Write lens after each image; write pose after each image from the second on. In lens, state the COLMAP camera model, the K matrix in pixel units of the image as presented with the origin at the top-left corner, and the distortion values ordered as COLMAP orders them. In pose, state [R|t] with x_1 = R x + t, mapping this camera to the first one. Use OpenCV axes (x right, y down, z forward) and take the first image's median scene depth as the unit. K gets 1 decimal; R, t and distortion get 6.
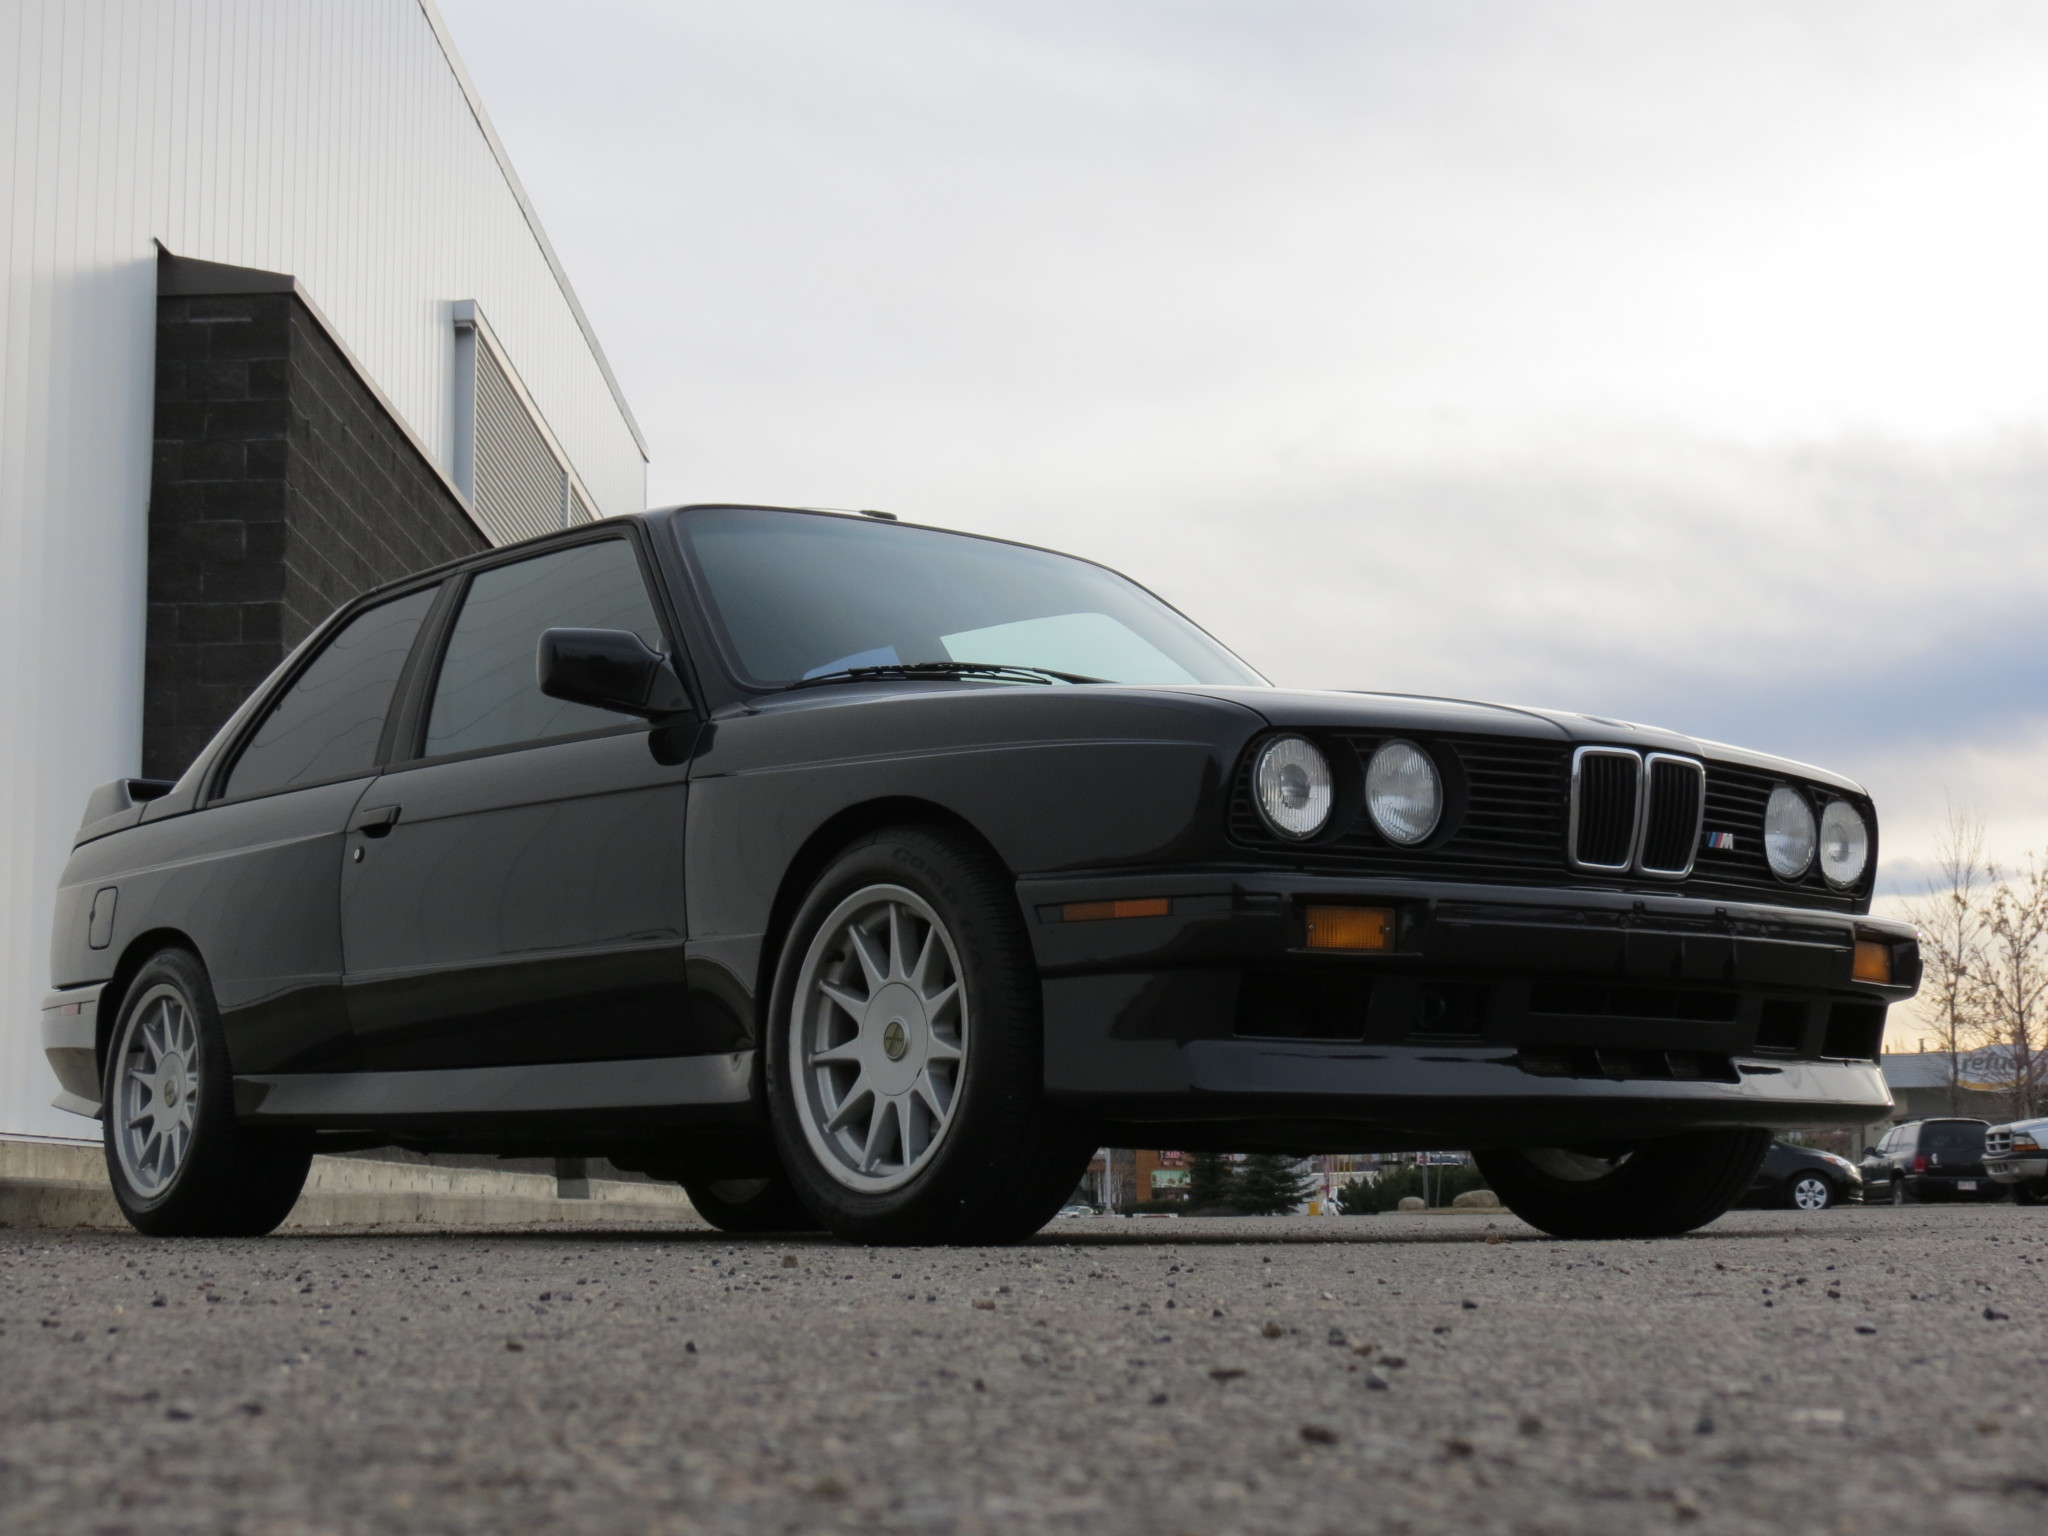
lens RADIAL K [[3224.4, 0, 1026.4], [0, 3224.4, 774.3], [0, 0, 1]] dist [-0.058101, 0.000000]
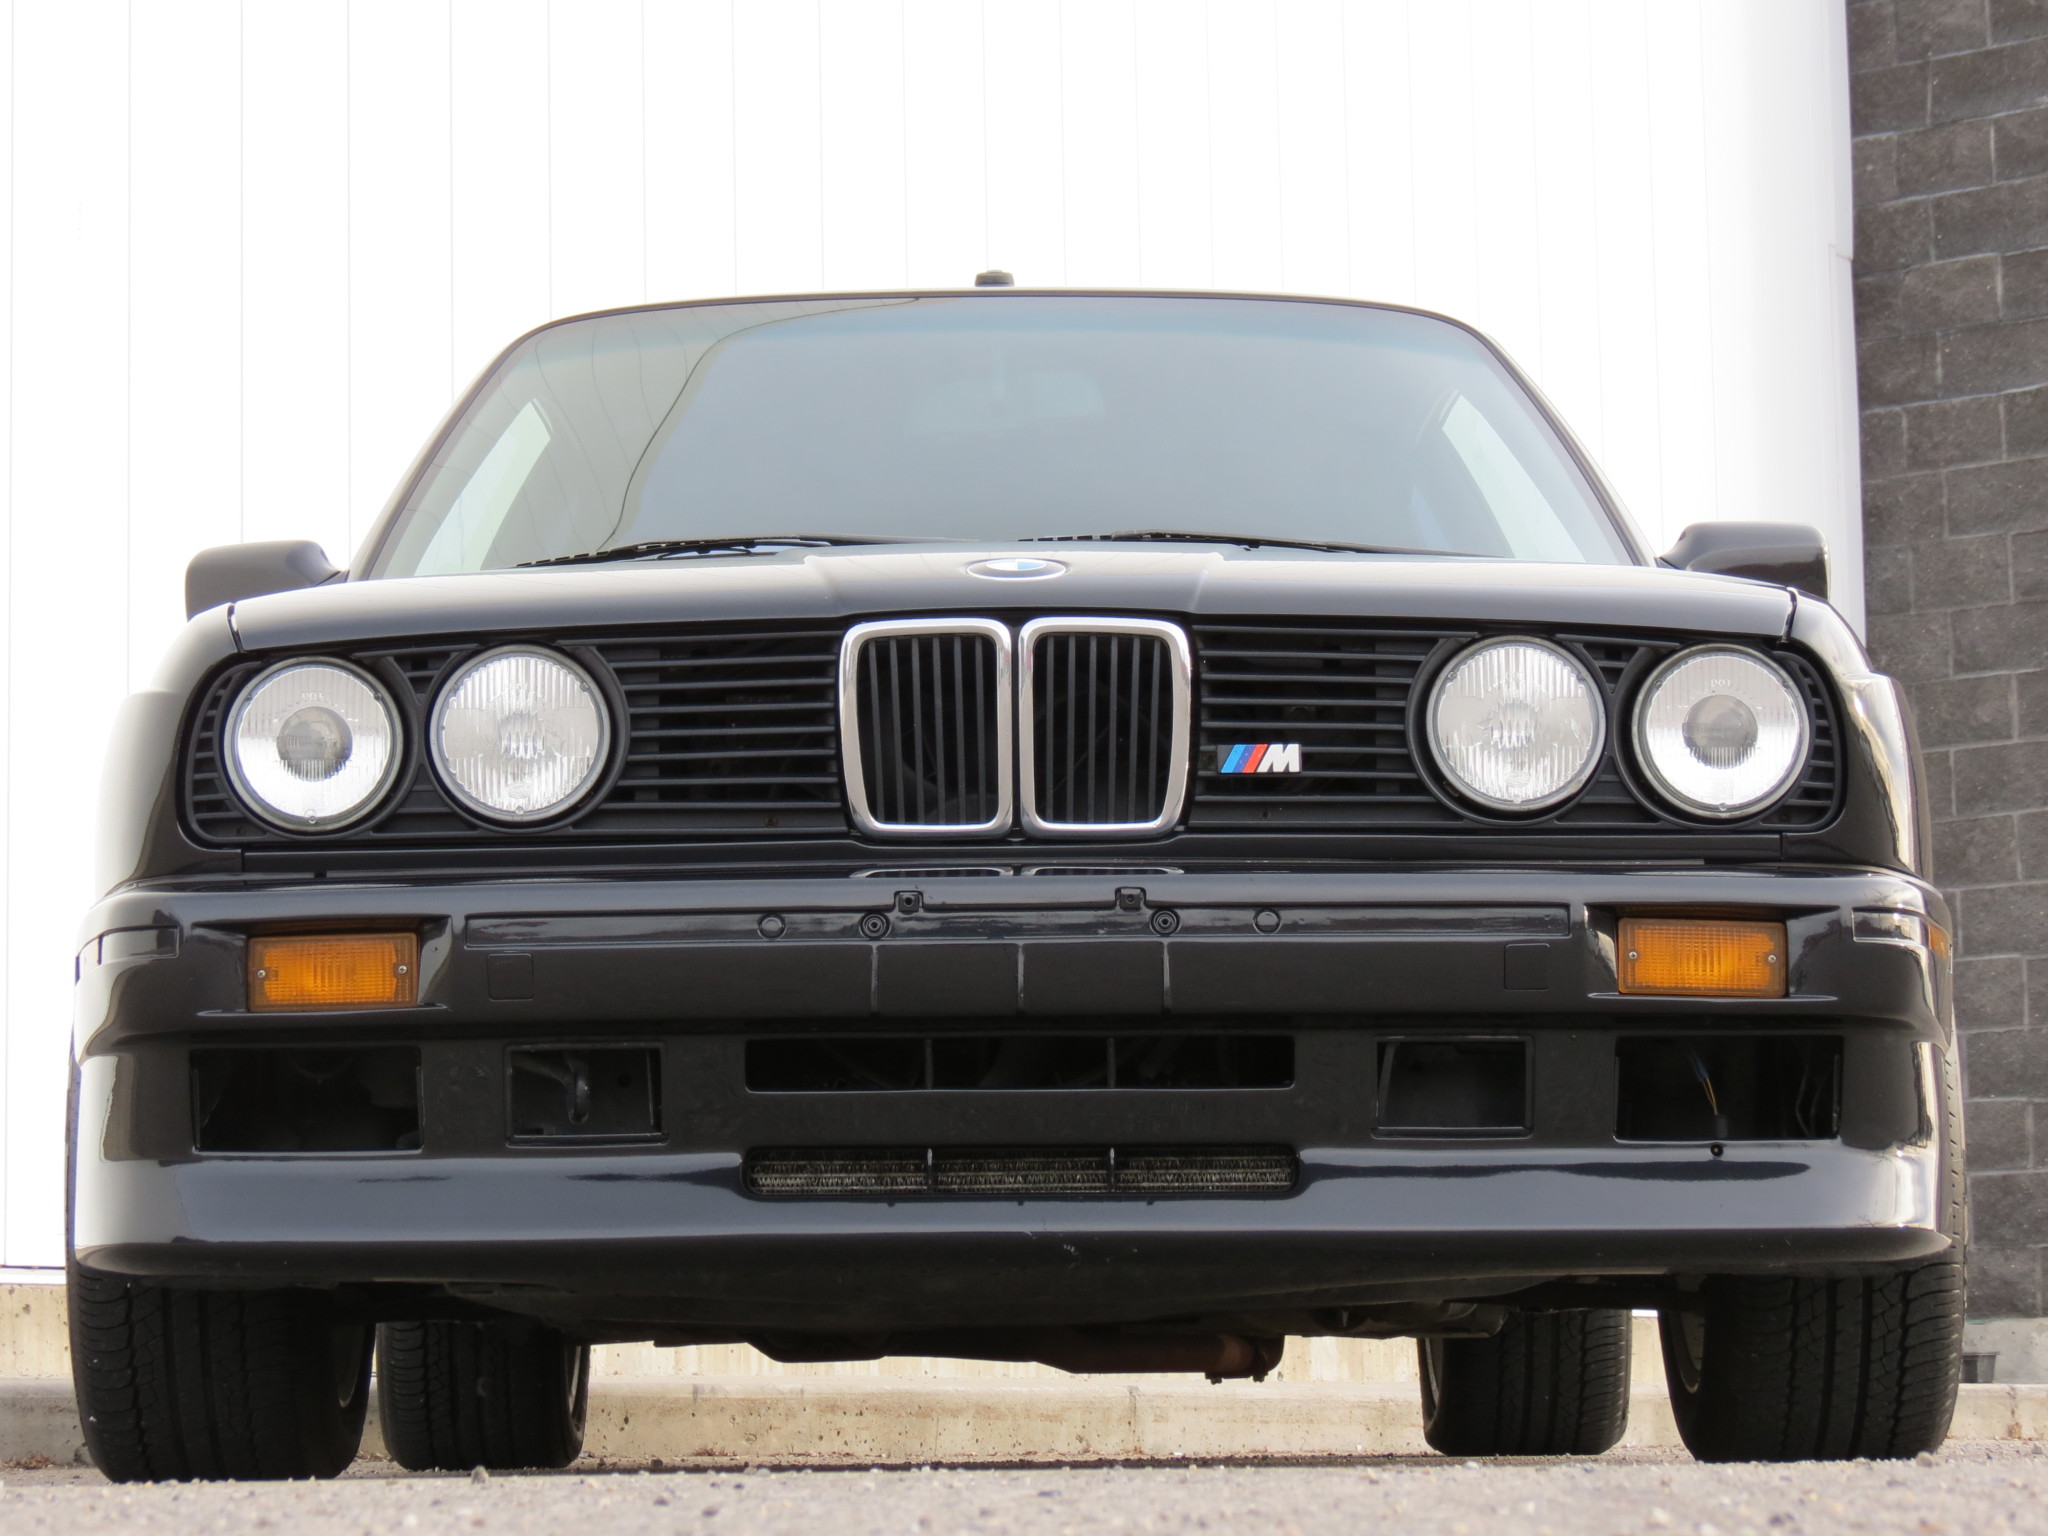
lens RADIAL K [[5666.3, 0, 1005.8], [0, 5666.3, 762.8], [0, 0, 1]] dist [-0.010416, 0.000000]
pose [[0.791636, -0.074827, -0.606394, 0.775993], [0.086927, 0.996170, -0.009442, 0.026738], [0.604778, -0.045237, 0.795108, 0.198630]]
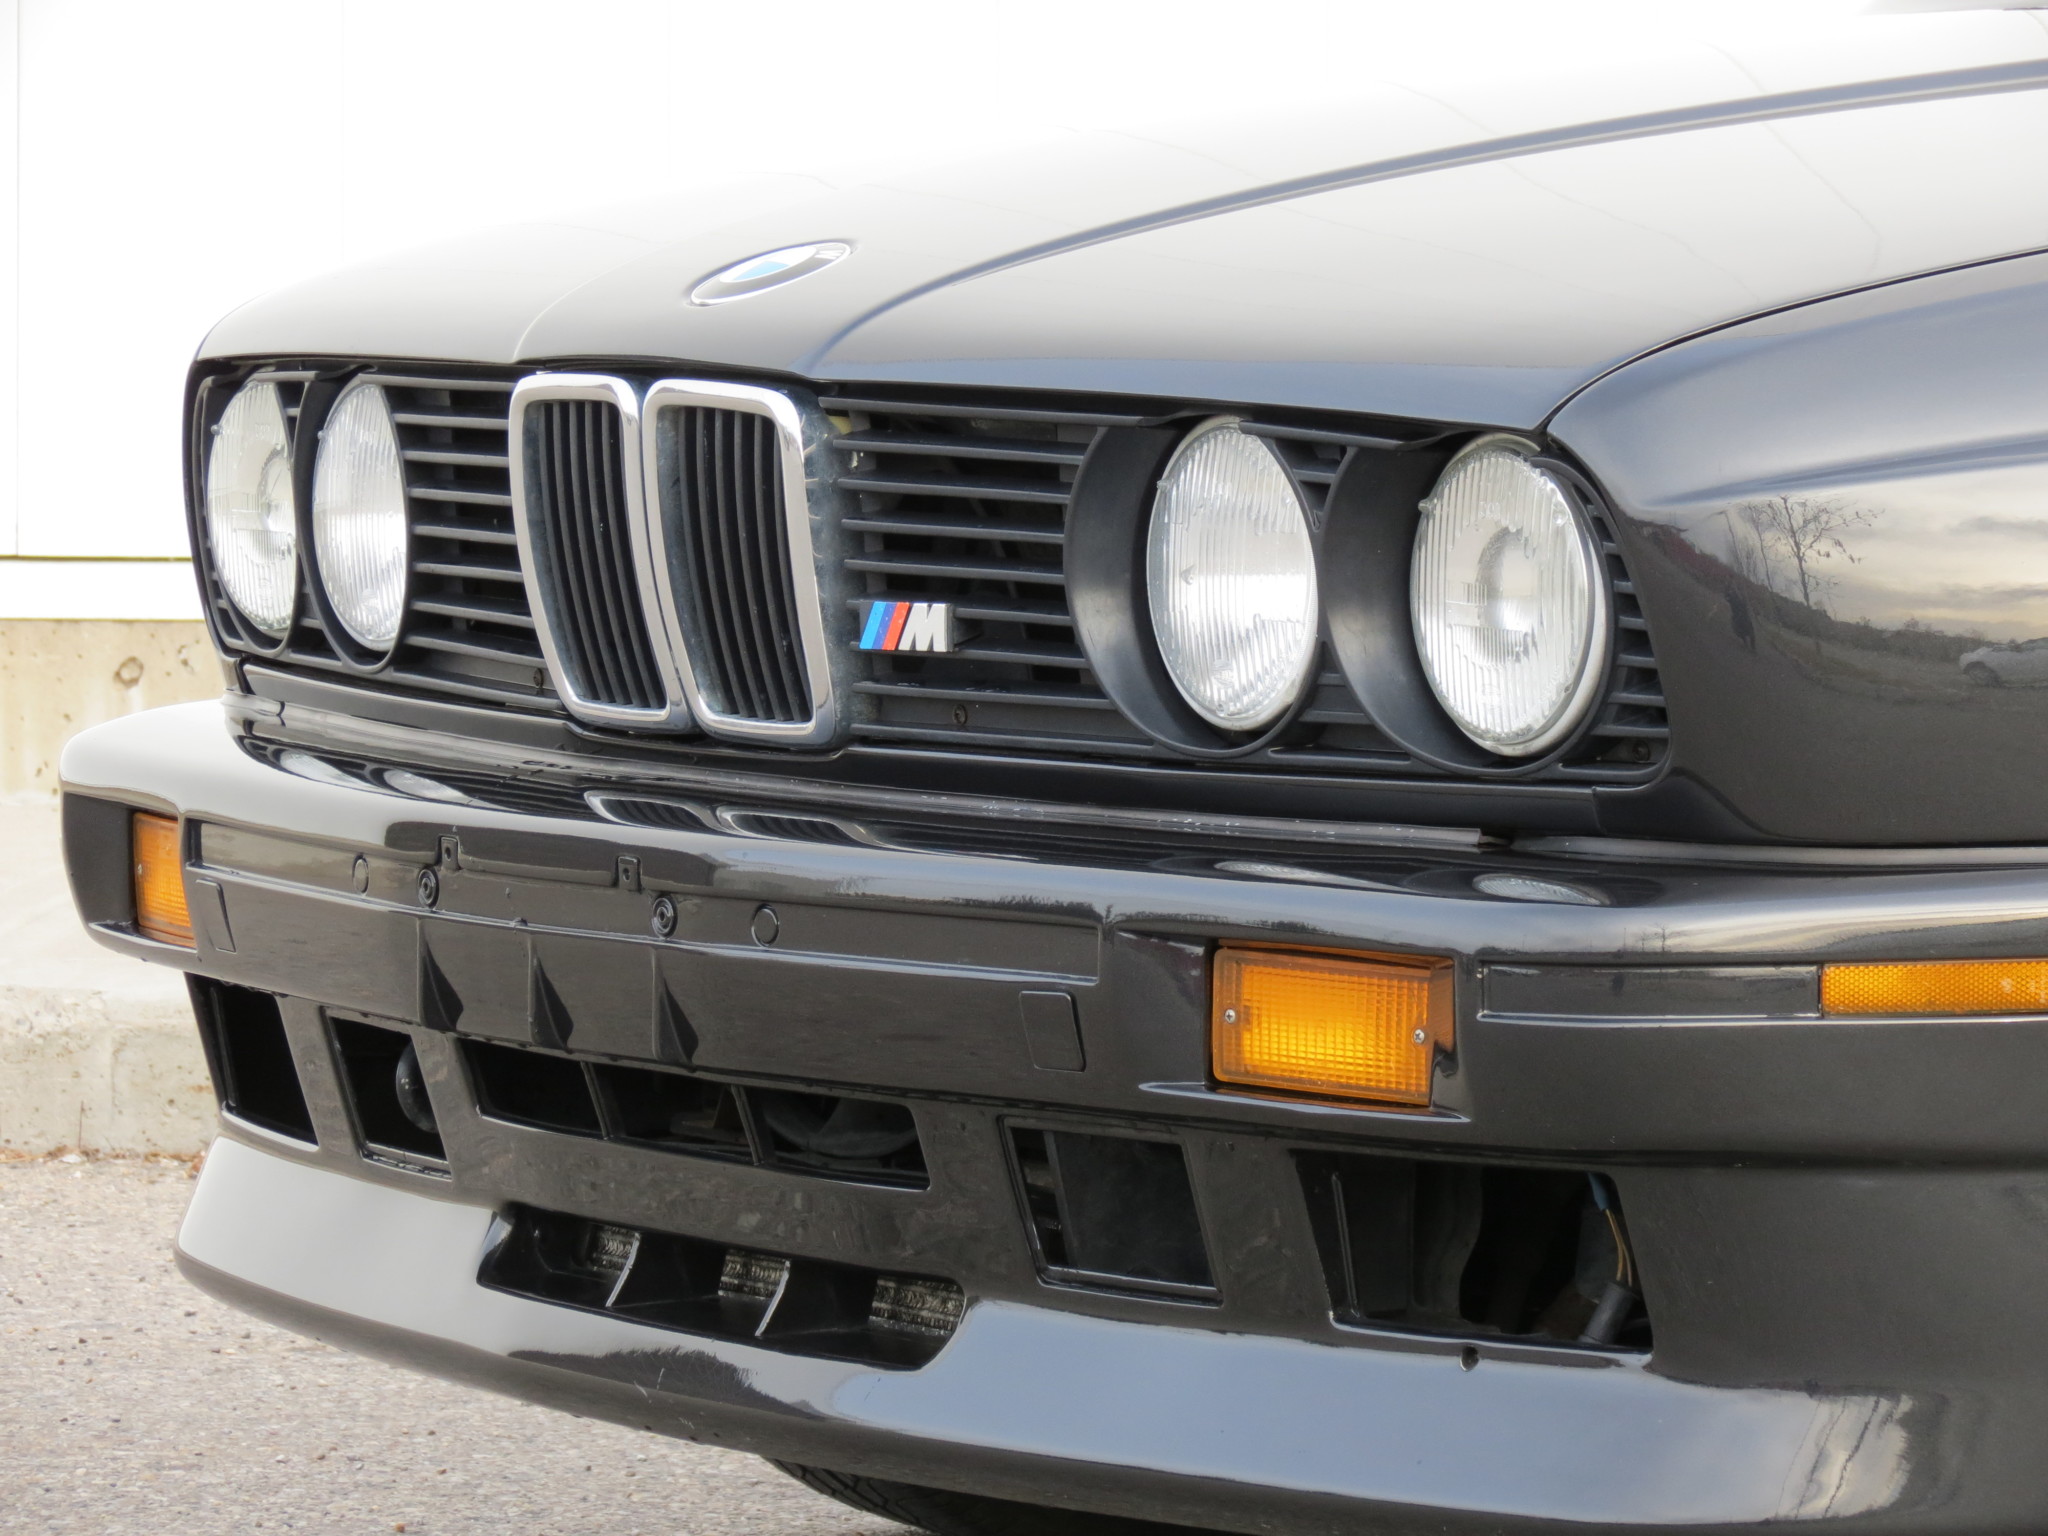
lens RADIAL K [[12227.8, 0, 1021.9], [0, 12227.8, 761.9], [0, 0, 1]] dist [-0.593344, 0.000000]
pose [[-0.108118, 0.066863, -0.991887, 1.439233], [0.130564, 0.990049, 0.052508, -0.029040], [0.985527, -0.123827, -0.115772, 1.156669]]
